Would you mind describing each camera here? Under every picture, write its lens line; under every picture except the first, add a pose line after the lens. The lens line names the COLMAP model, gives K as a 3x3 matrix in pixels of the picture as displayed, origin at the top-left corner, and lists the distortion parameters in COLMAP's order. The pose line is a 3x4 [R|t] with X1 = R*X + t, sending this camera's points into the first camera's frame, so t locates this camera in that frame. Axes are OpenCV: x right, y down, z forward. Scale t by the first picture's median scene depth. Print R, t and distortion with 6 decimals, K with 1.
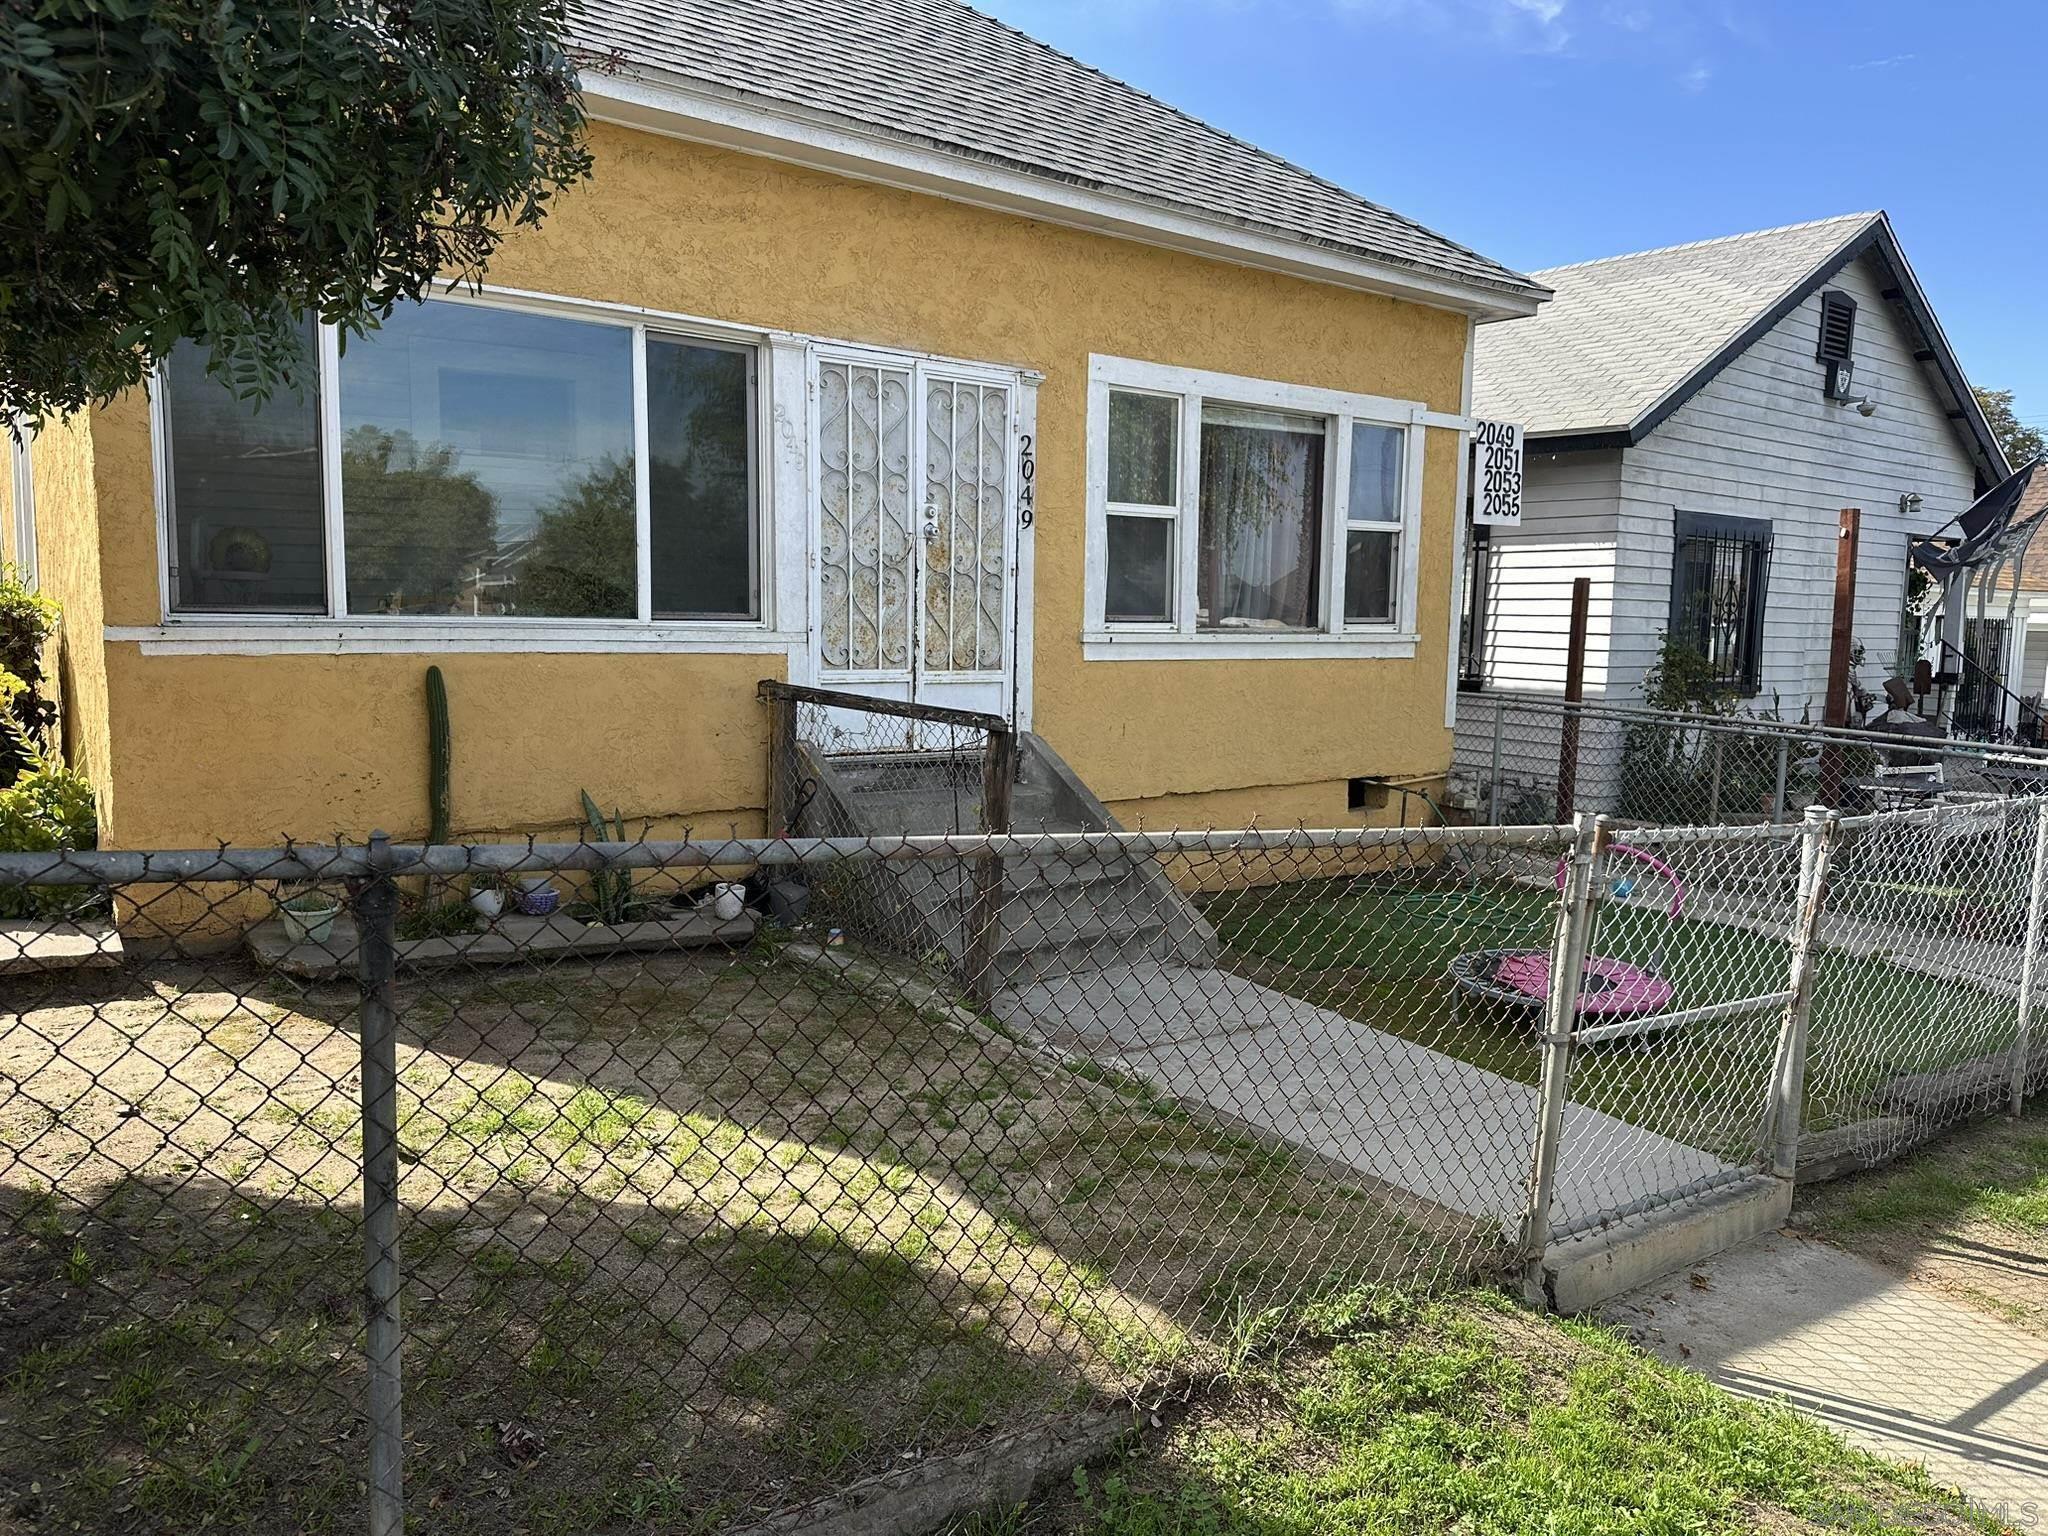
lens RADIAL K [[1428.6, 0, 1029.4], [0, 1428.6, 802.8], [0, 0, 1]] dist [0.094253, -0.099403]
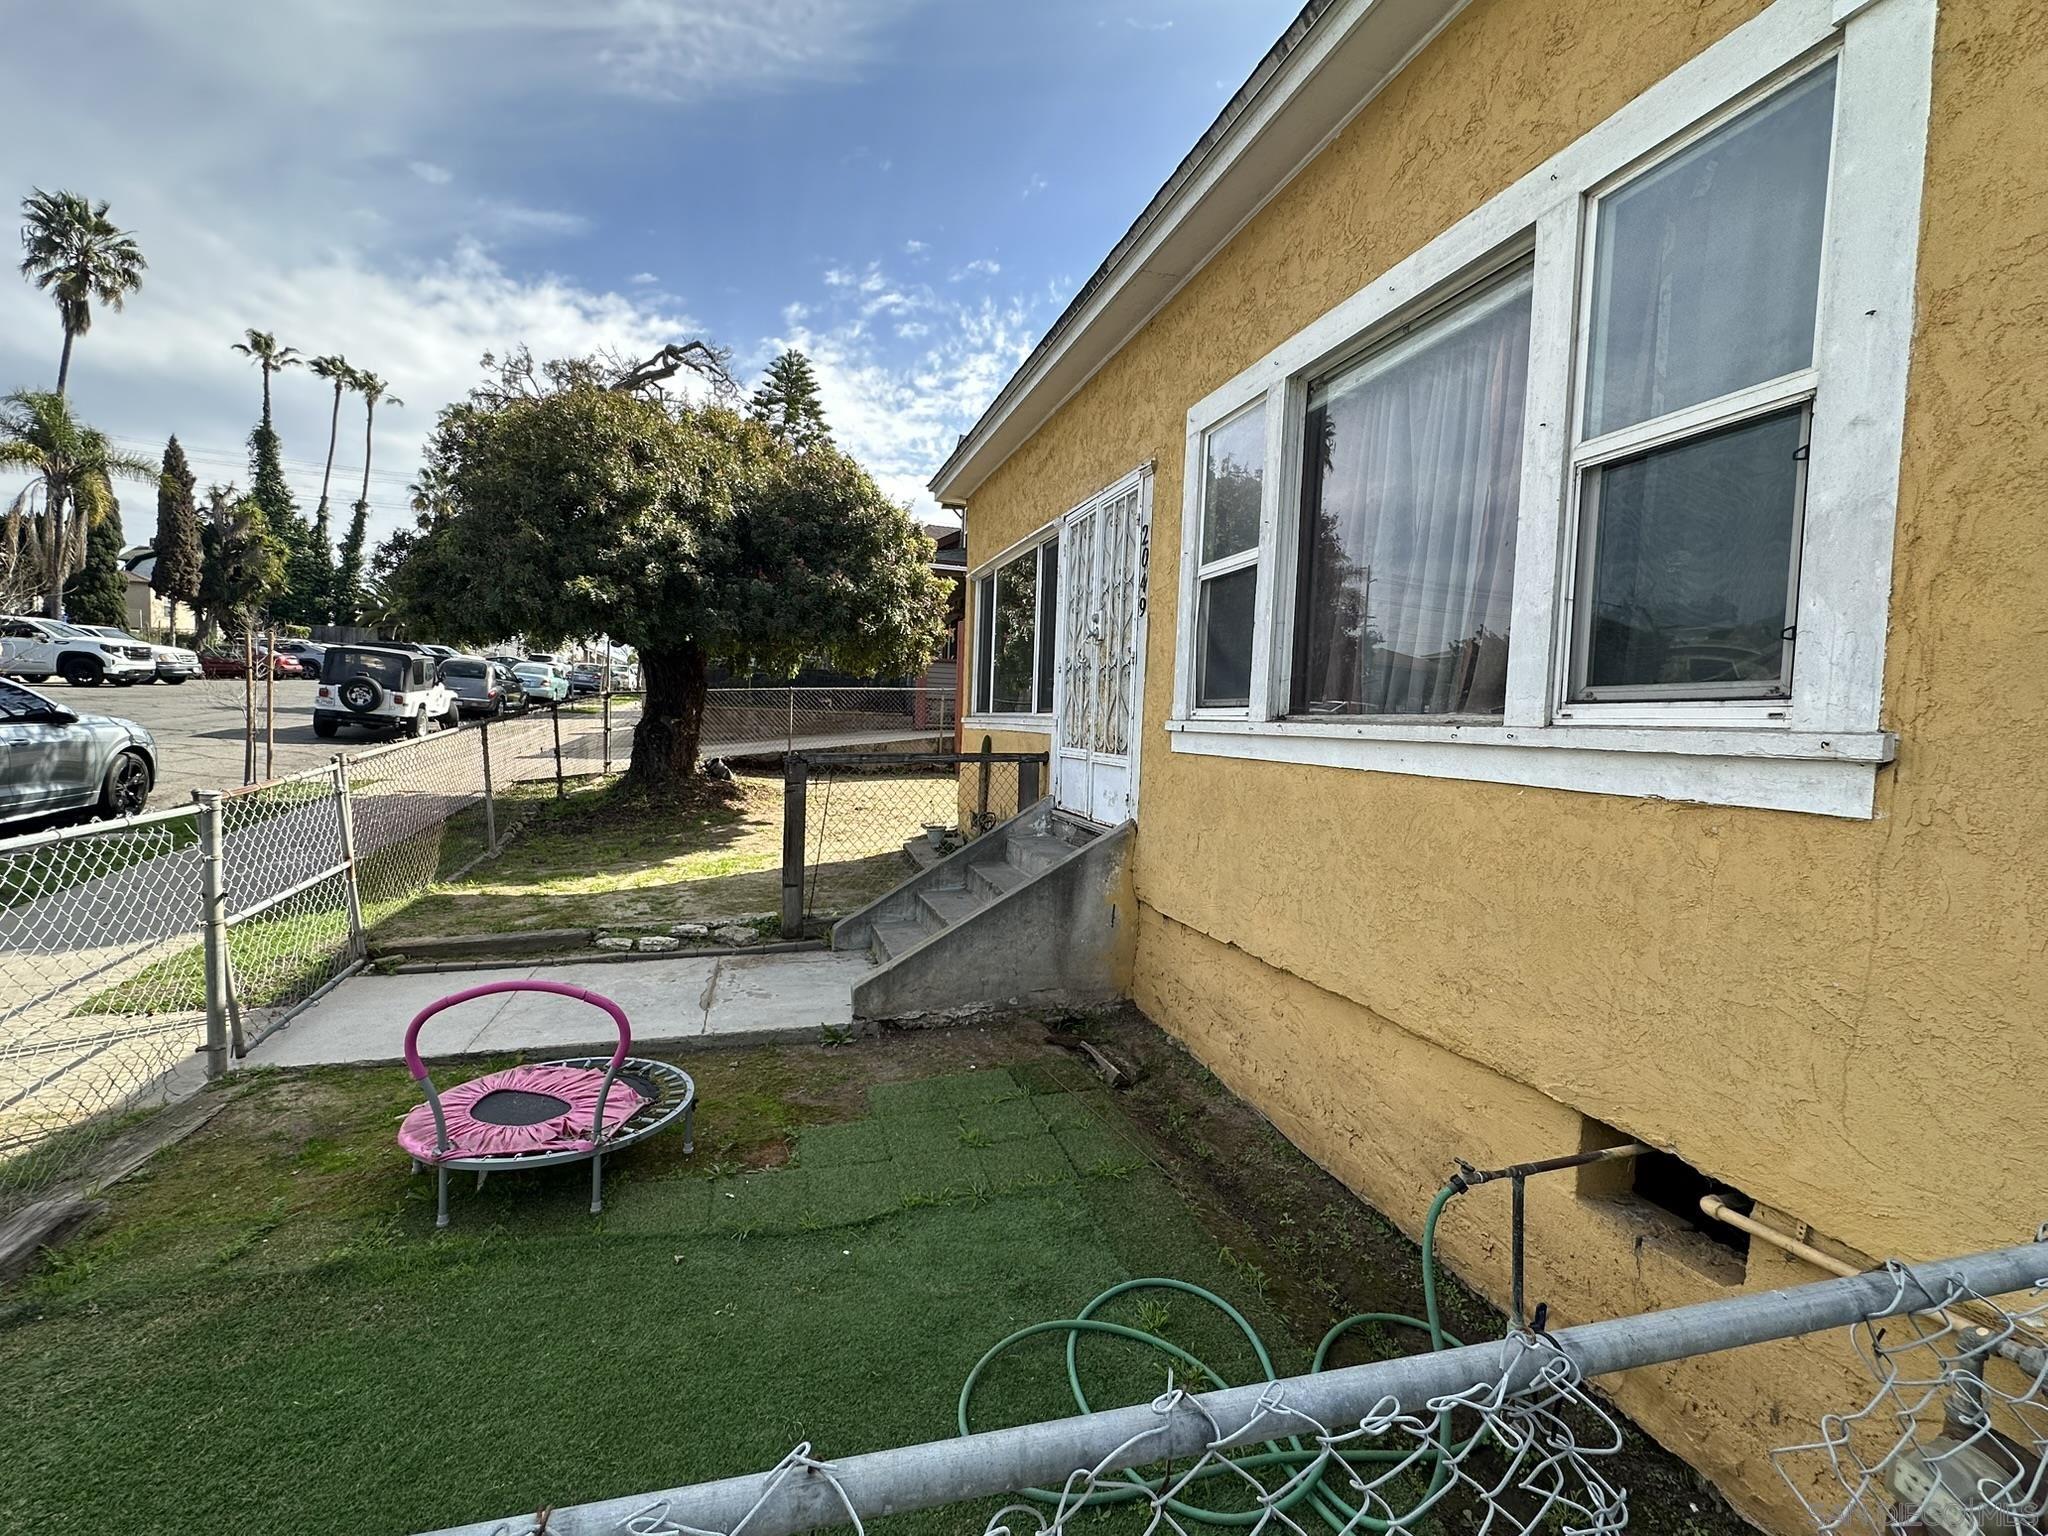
lens RADIAL K [[897.9, 0, 1024.0], [0, 897.9, 768.0], [0, 0, 1]] dist [0.020534, -0.006404]
pose [[-0.342588, 0.014132, -0.939379, 0.597115], [-0.173944, 0.981645, 0.078205, -0.118543], [0.923243, 0.190191, -0.333842, 1.120169]]
